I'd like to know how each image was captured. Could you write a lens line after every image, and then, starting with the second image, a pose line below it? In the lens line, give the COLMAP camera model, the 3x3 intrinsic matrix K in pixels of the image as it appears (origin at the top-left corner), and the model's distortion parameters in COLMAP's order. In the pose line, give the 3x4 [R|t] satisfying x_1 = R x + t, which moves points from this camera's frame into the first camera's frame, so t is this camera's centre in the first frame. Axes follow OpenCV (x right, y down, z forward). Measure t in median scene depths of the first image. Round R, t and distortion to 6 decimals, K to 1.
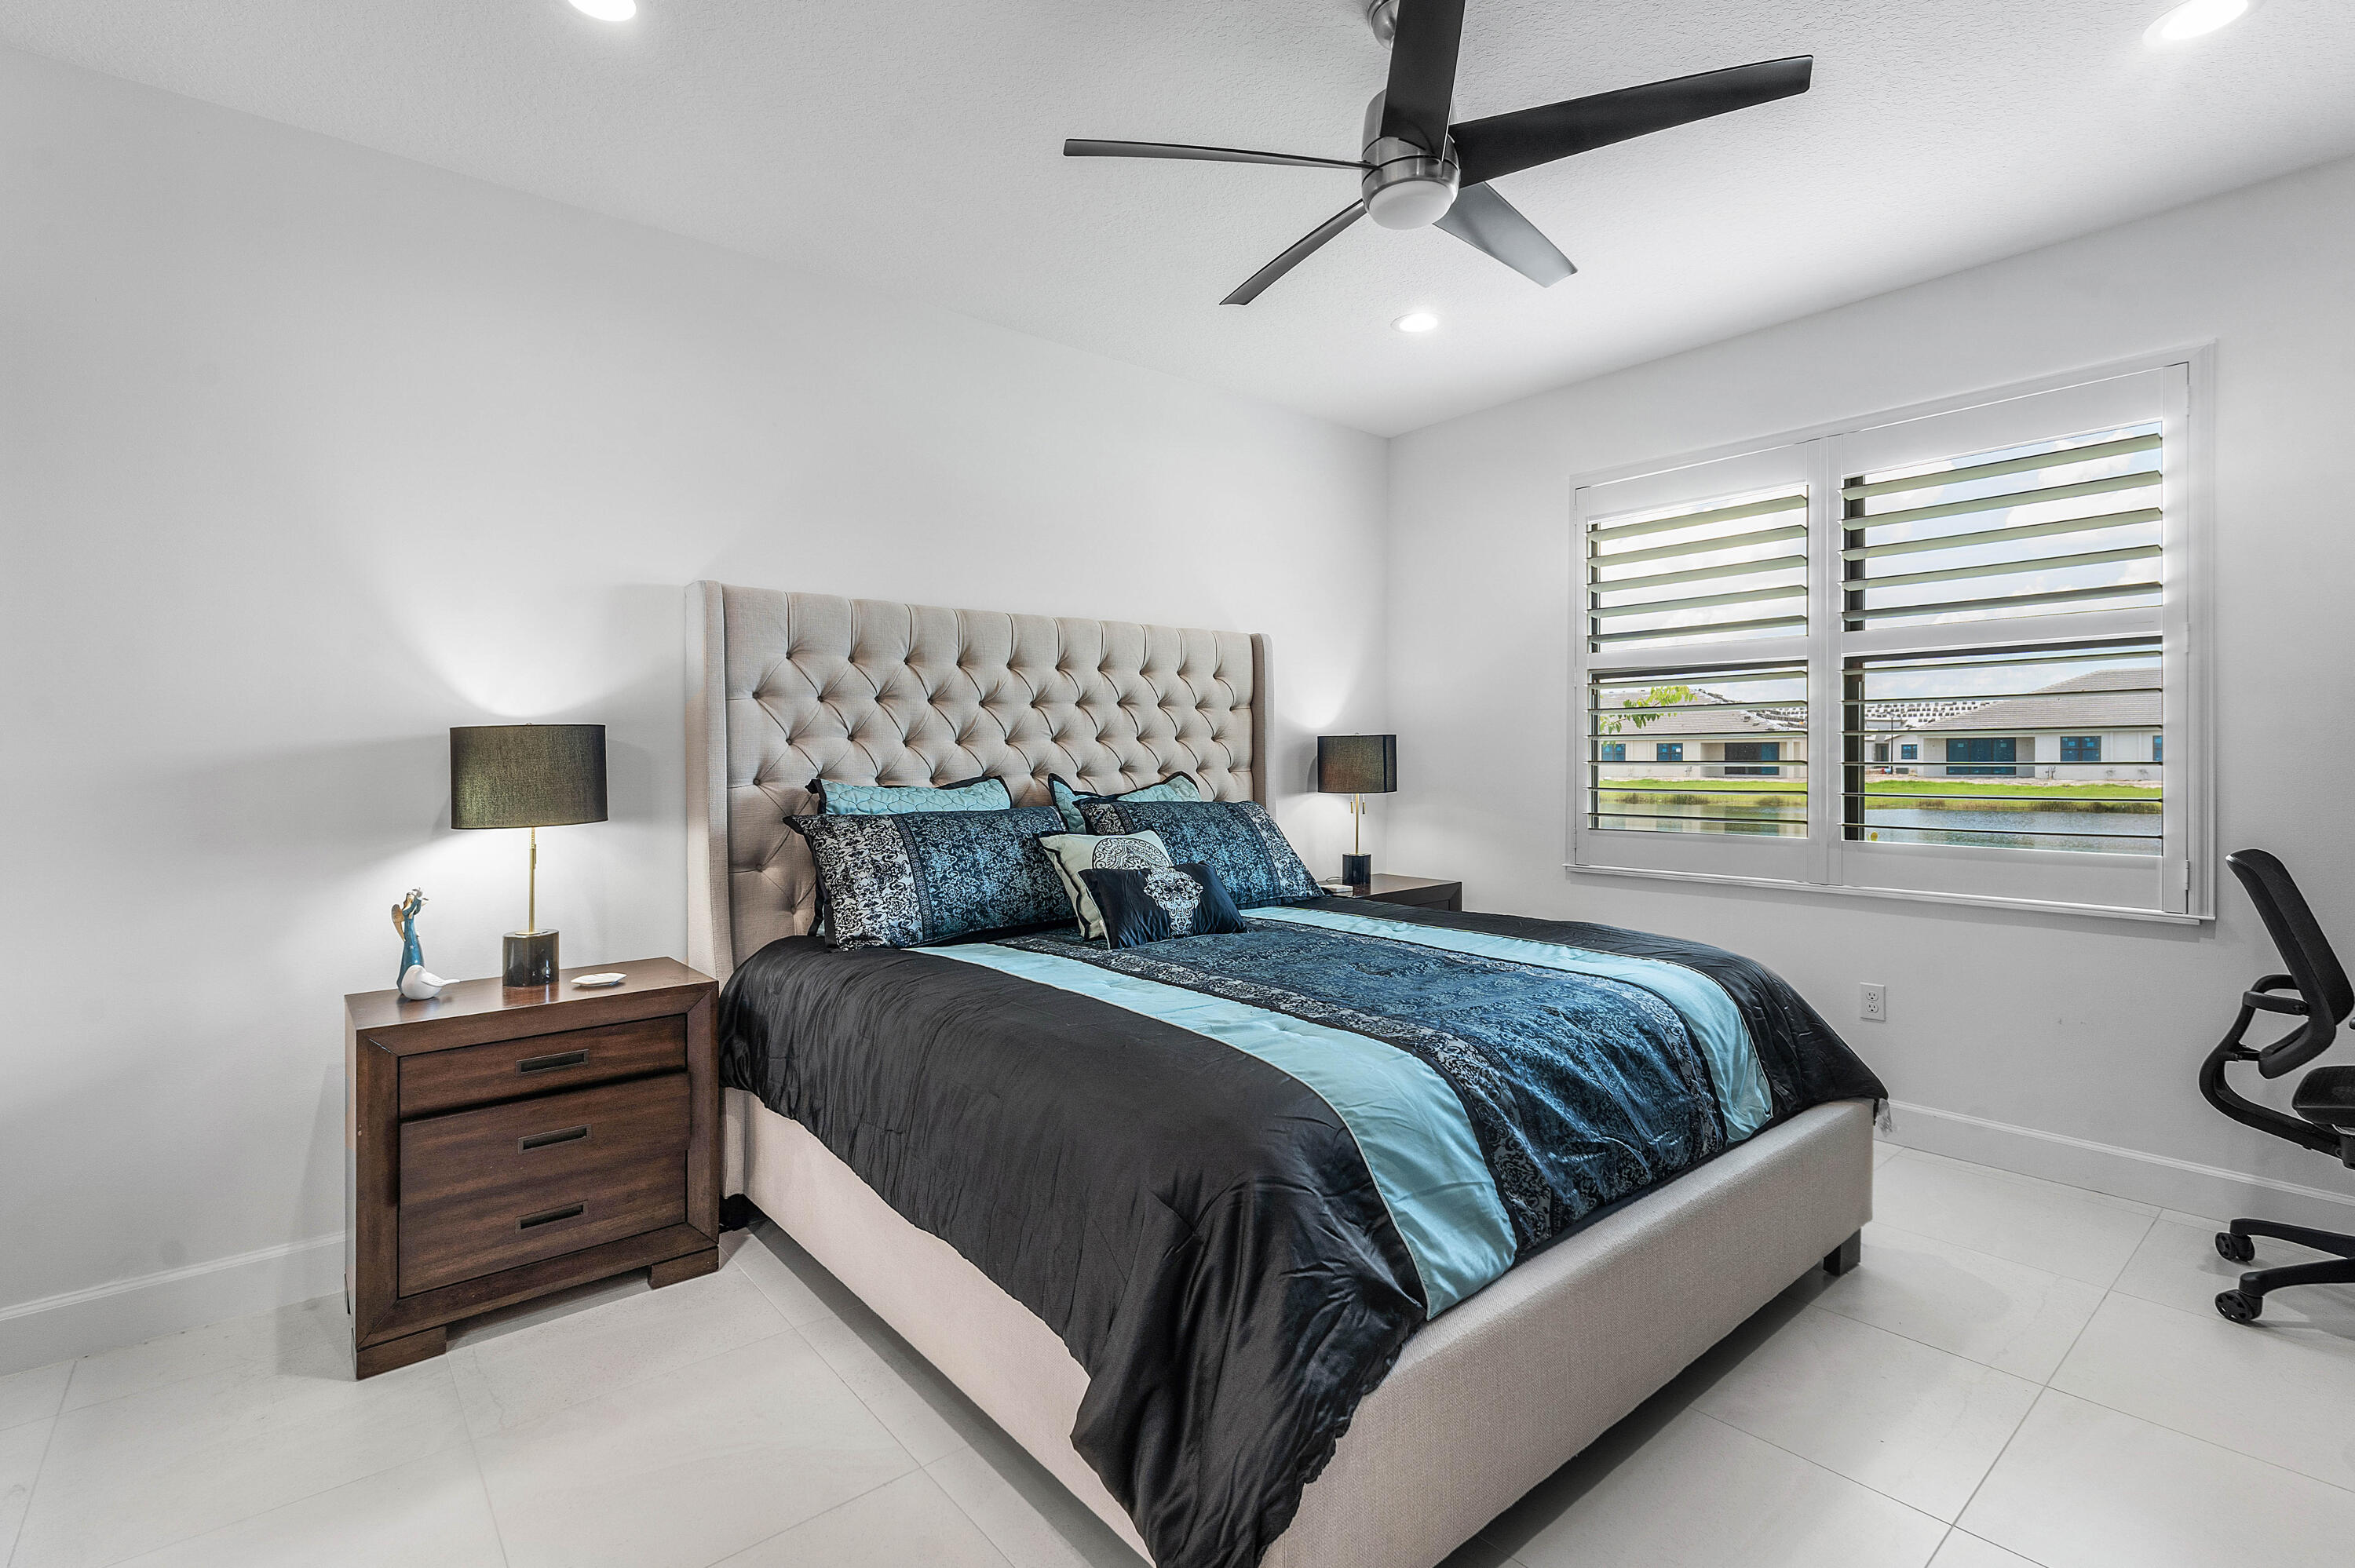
lens RADIAL K [[1073.6, 0, 1160.4], [0, 1073.6, 777.5], [0, 0, 1]] dist [0.000486, -0.000081]
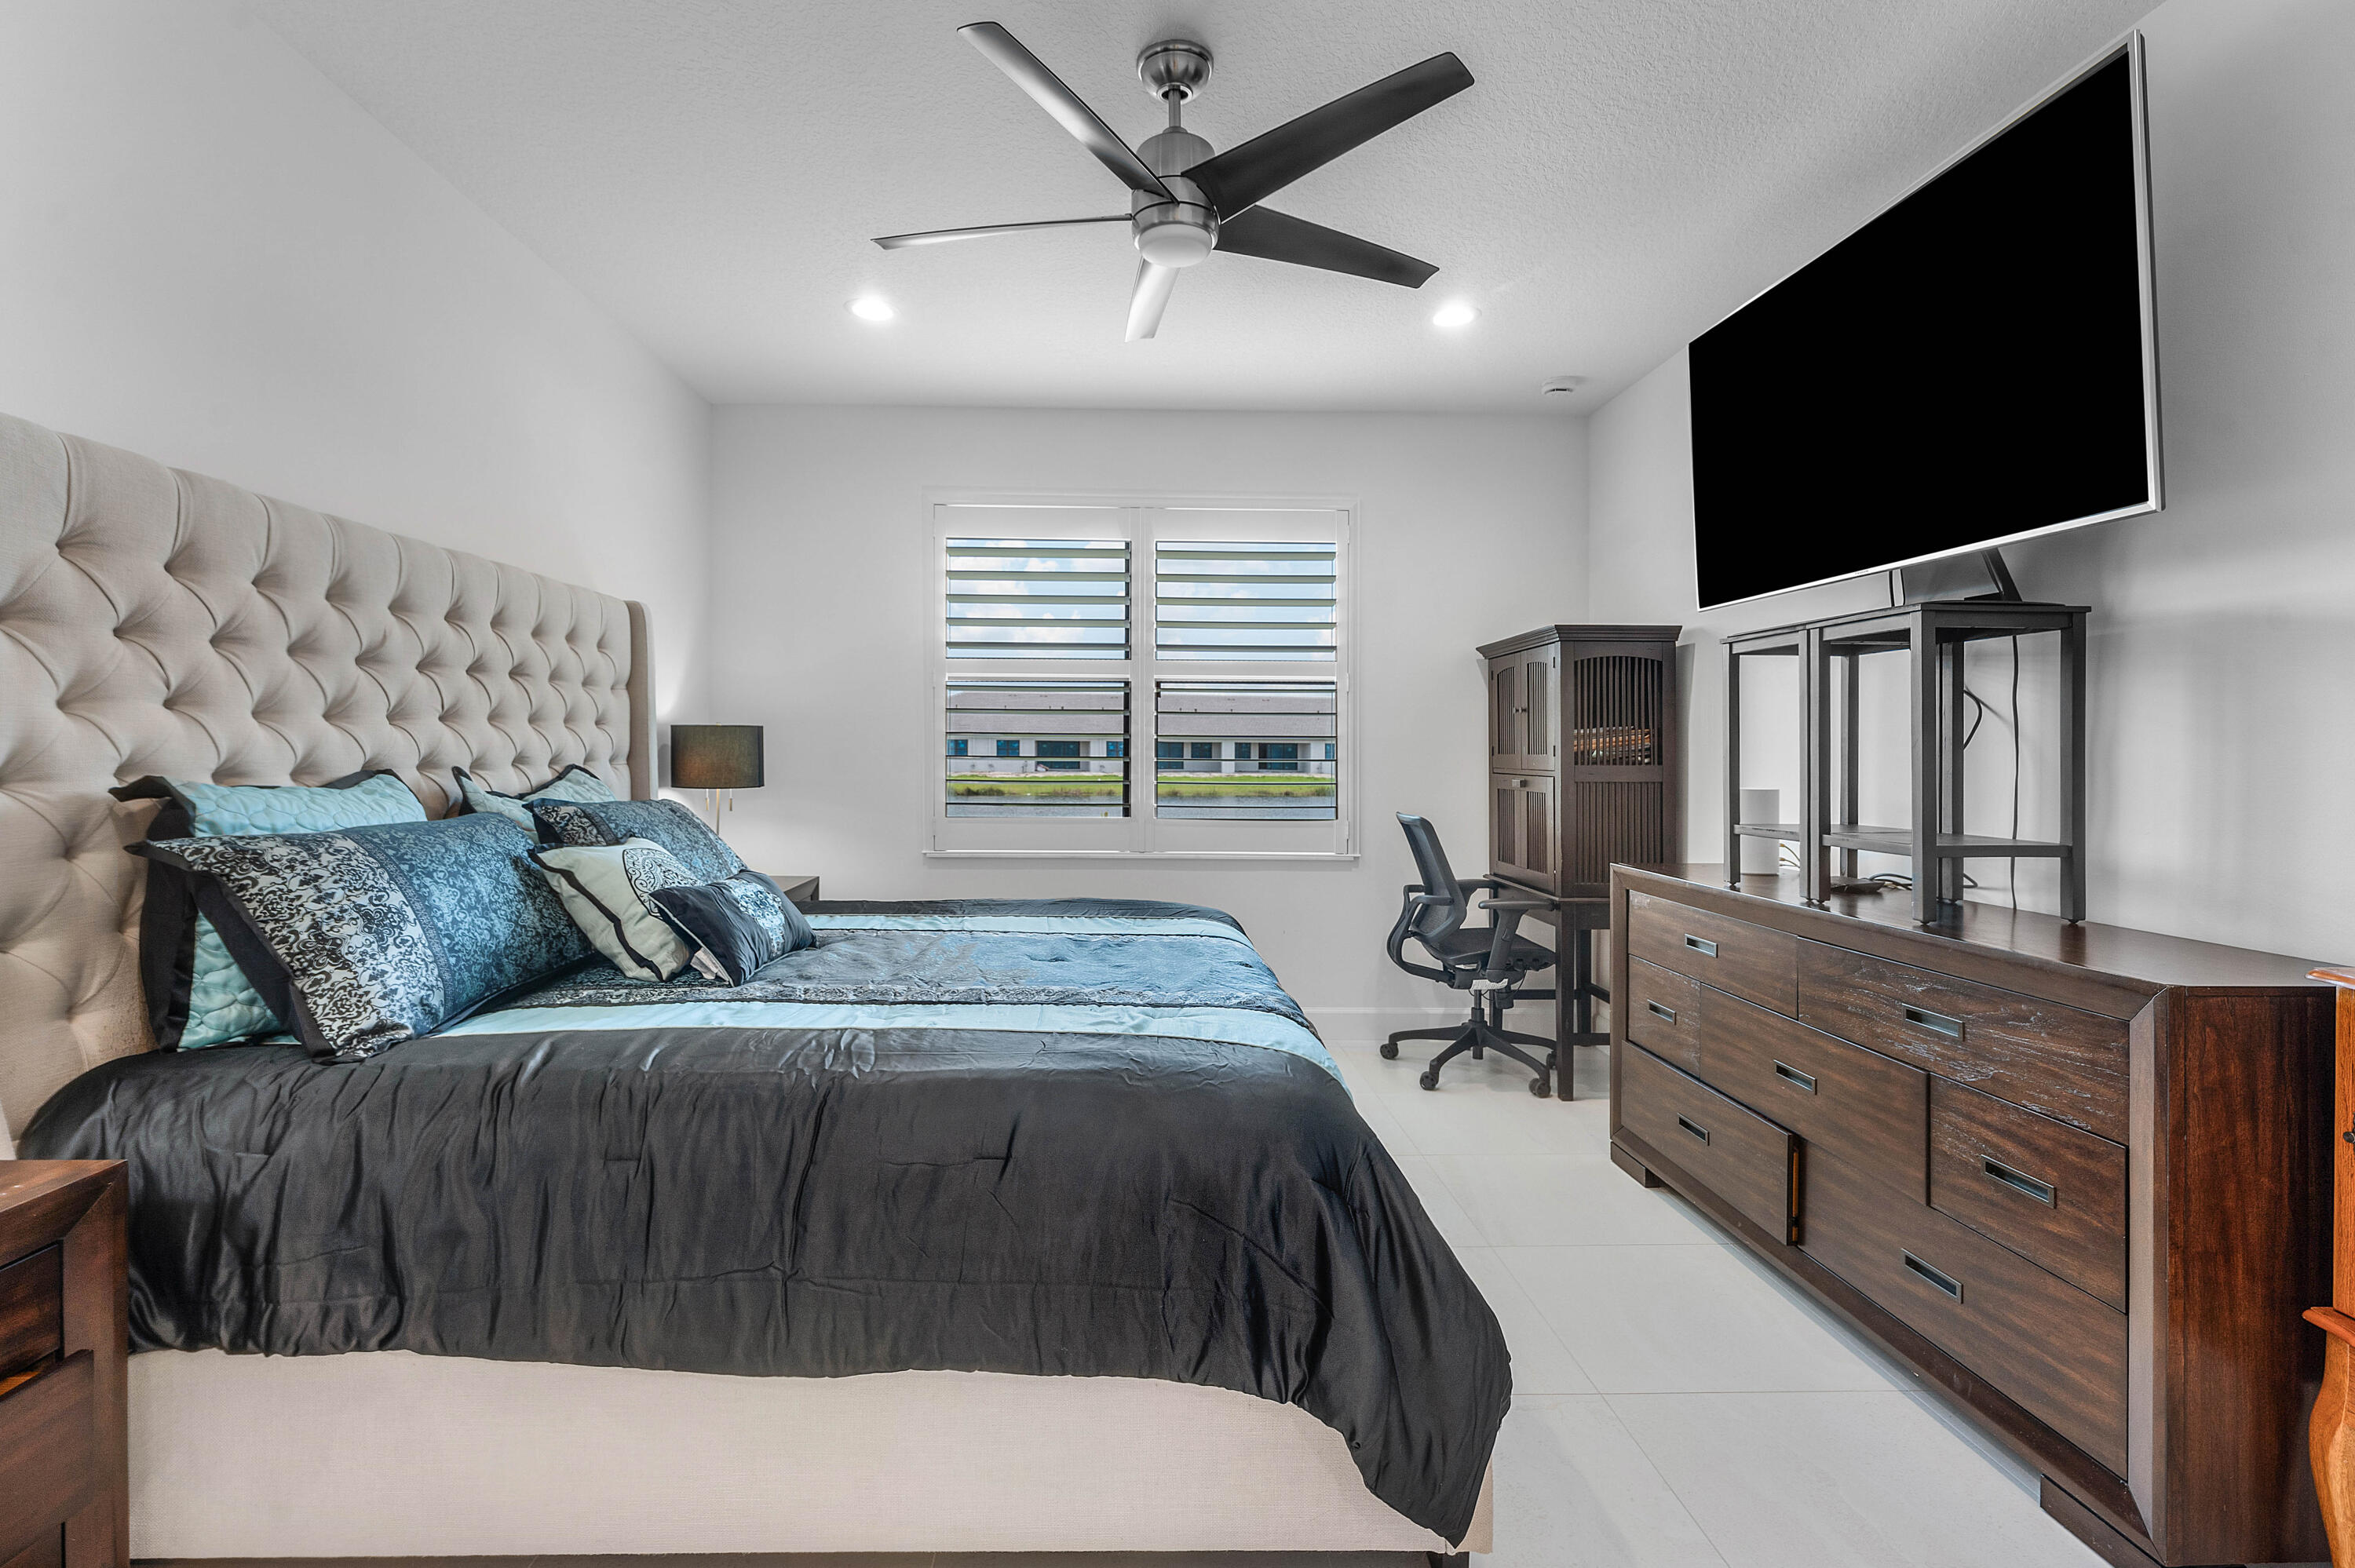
lens RADIAL K [[1036.7, 0, 1141.4], [0, 1036.7, 781.8], [0, 0, 1]] dist [0.002288, 0.000030]
pose [[0.628204, -0.010943, 0.777972, -0.413158], [0.003265, 0.999929, 0.011429, -0.000019], [-0.778042, -0.004640, 0.628195, 0.245536]]
